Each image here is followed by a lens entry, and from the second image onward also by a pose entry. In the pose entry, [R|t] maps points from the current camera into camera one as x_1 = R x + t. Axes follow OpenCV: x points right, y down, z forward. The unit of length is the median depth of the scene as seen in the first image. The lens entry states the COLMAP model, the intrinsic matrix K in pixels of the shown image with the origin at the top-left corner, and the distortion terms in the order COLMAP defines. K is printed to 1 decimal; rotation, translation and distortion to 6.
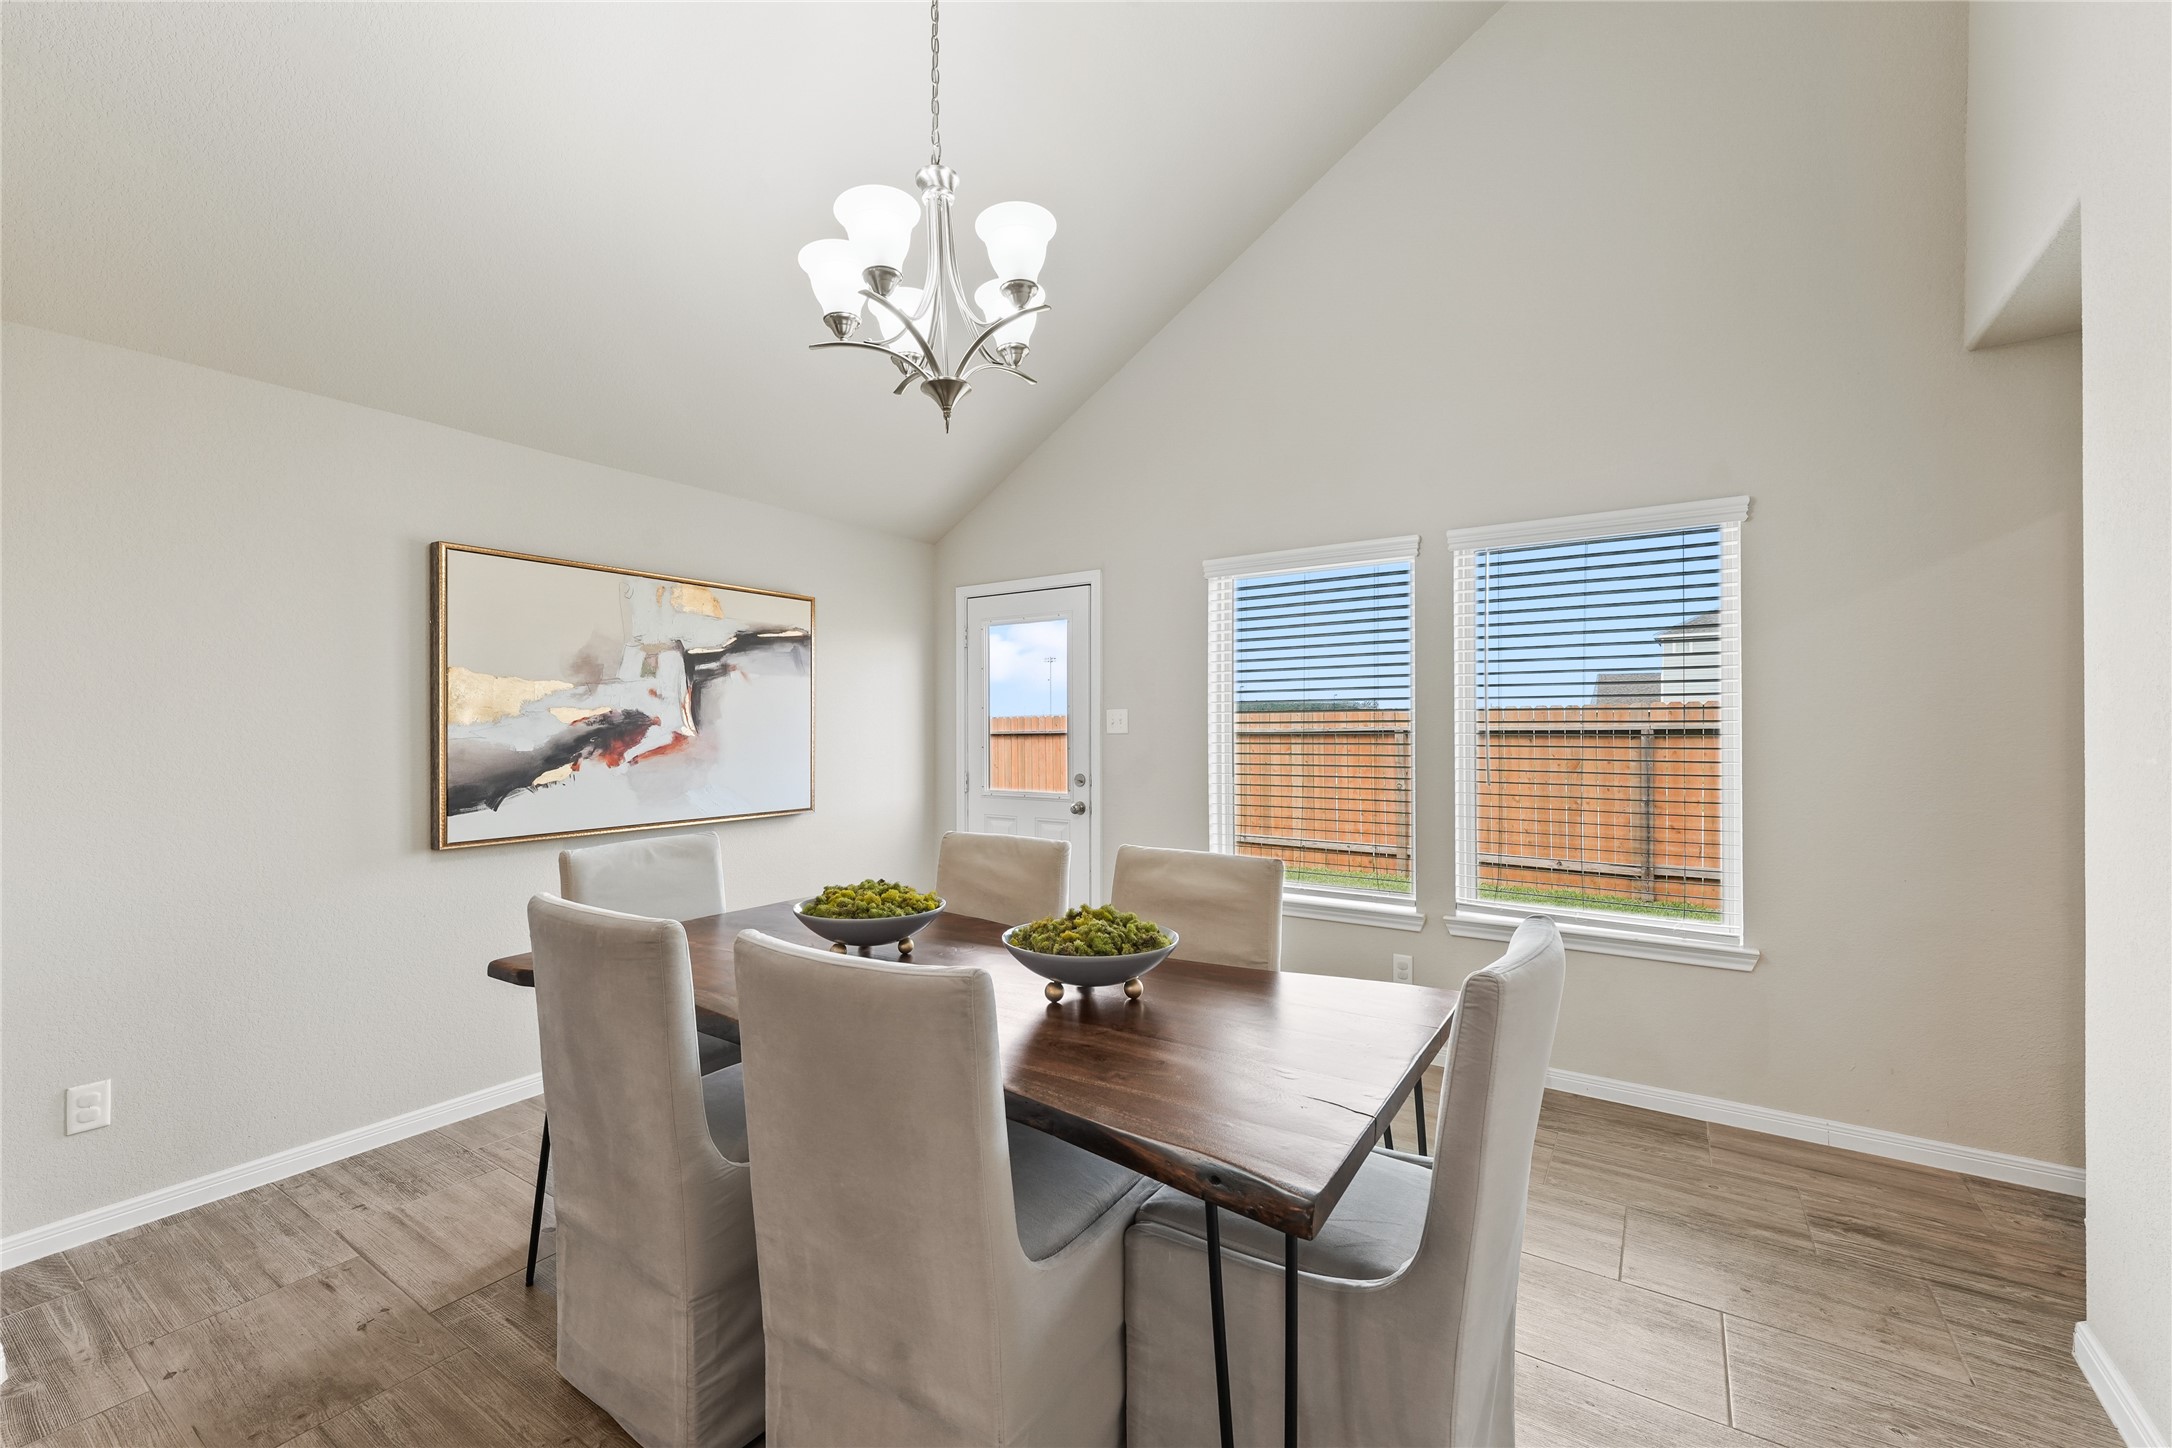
lens RADIAL K [[877.4, 0, 1089.2], [0, 877.4, 719.7], [0, 0, 1]] dist [0.001957, 0.000198]
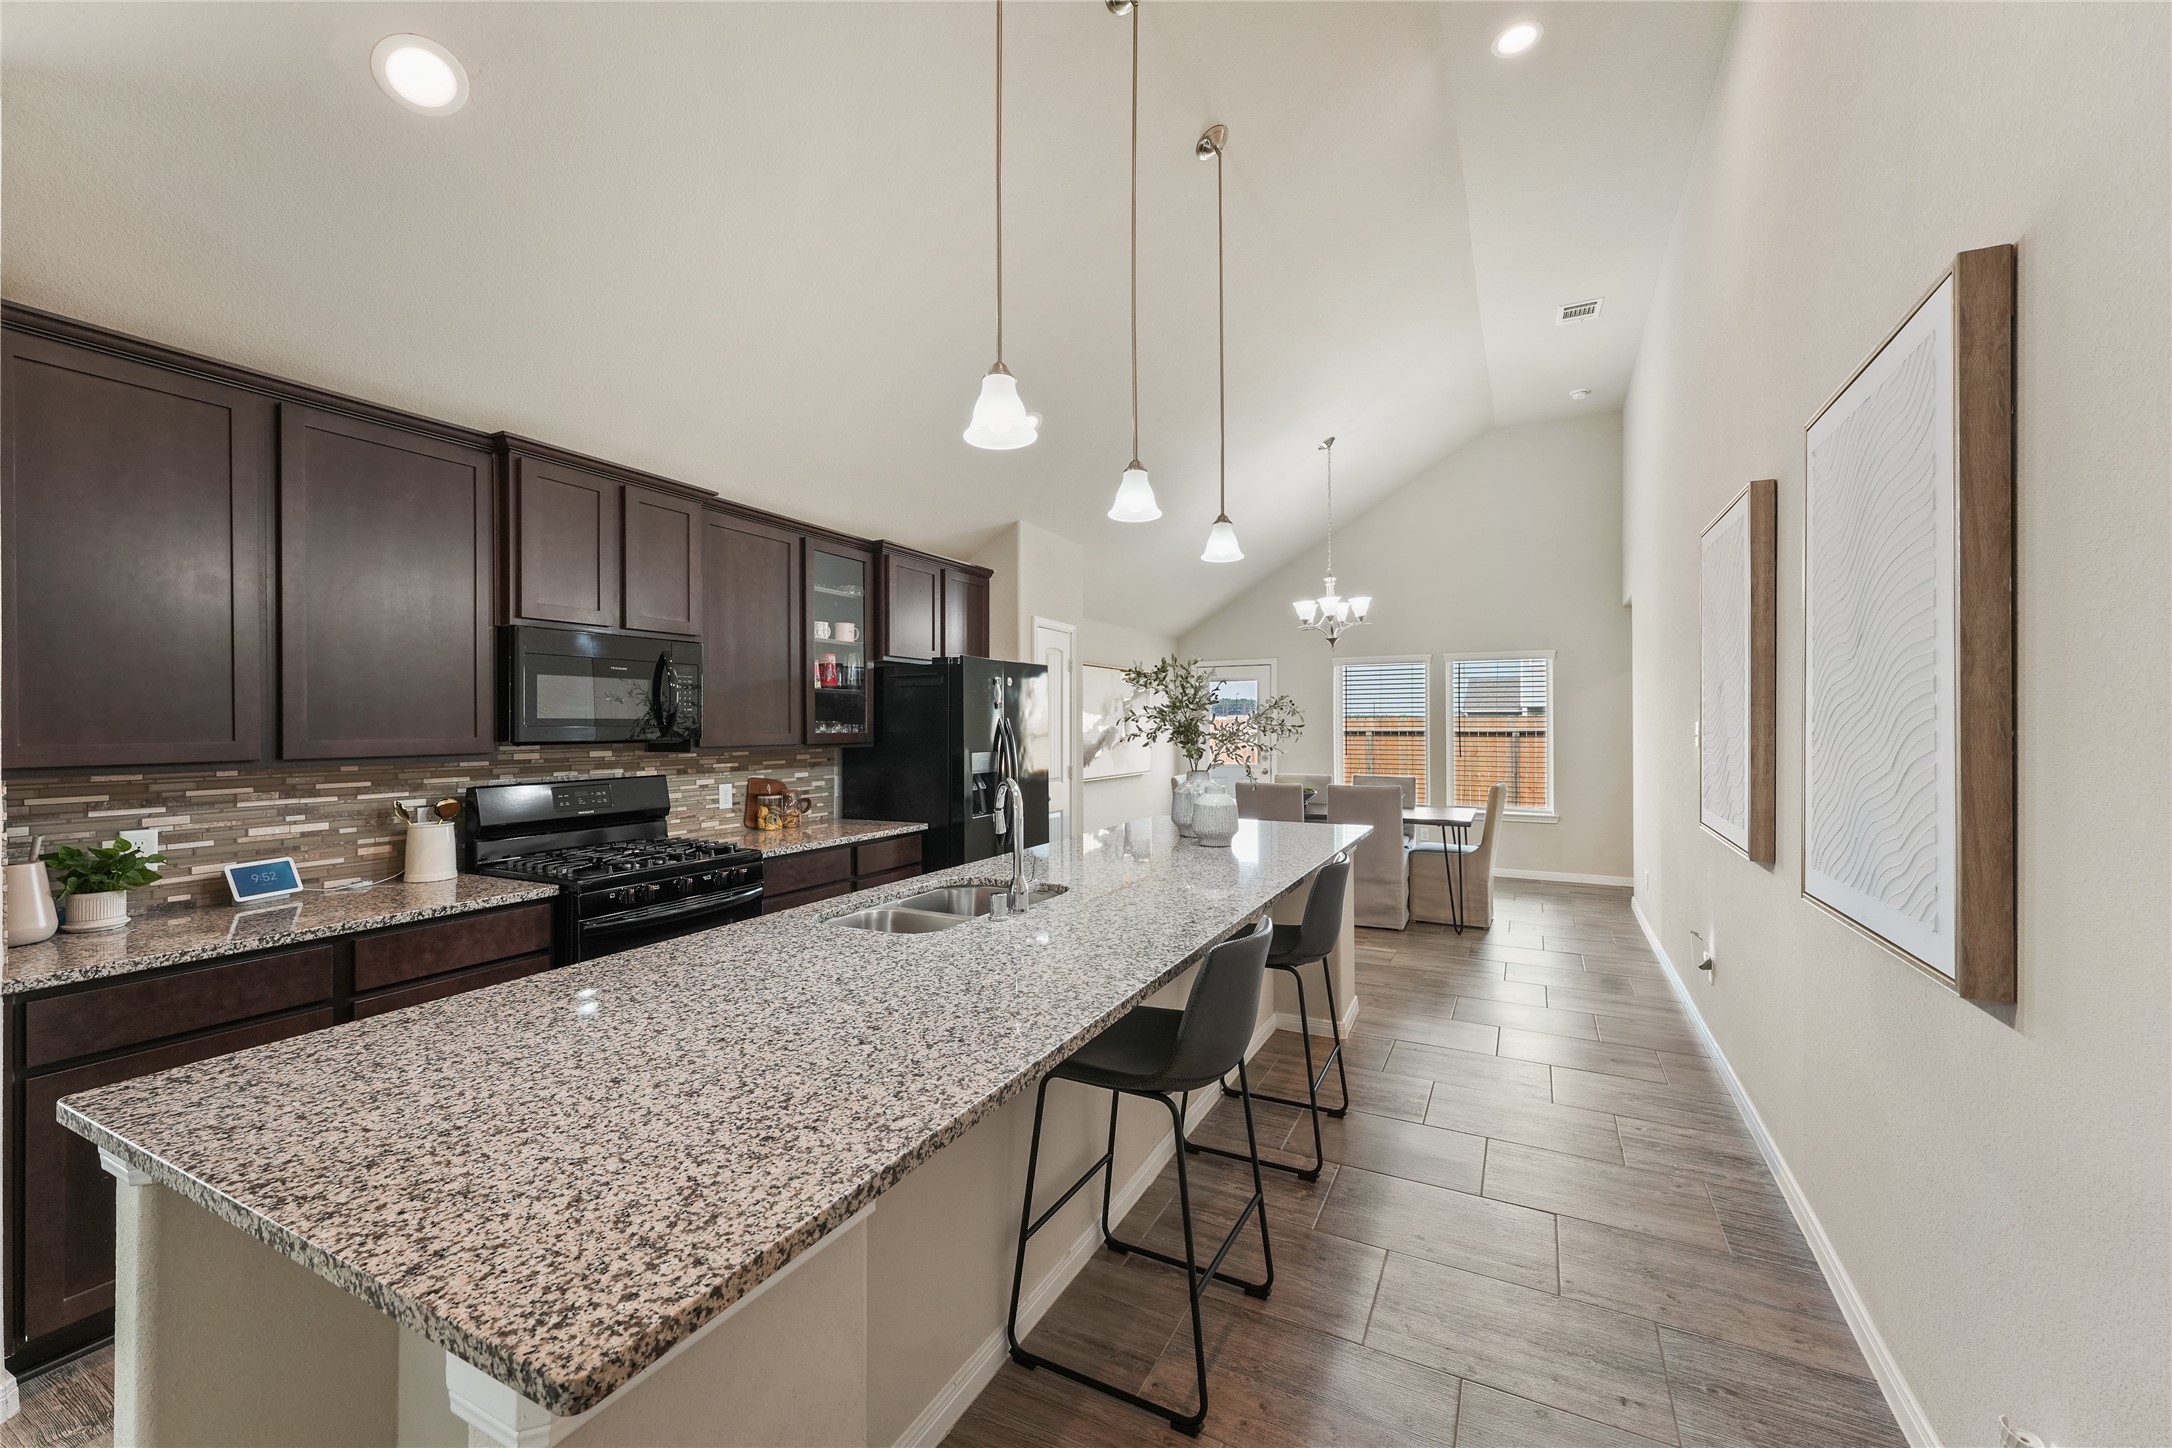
lens RADIAL K [[877.4, 0, 1087.1], [0, 877.4, 711.3], [0, 0, 1]] dist [0.001957, 0.000198]
pose [[0.992471, -0.001340, 0.122471, -0.894218], [0.002827, 0.999924, -0.011967, -0.022219], [-0.122446, 0.012223, 0.992400, -1.348252]]
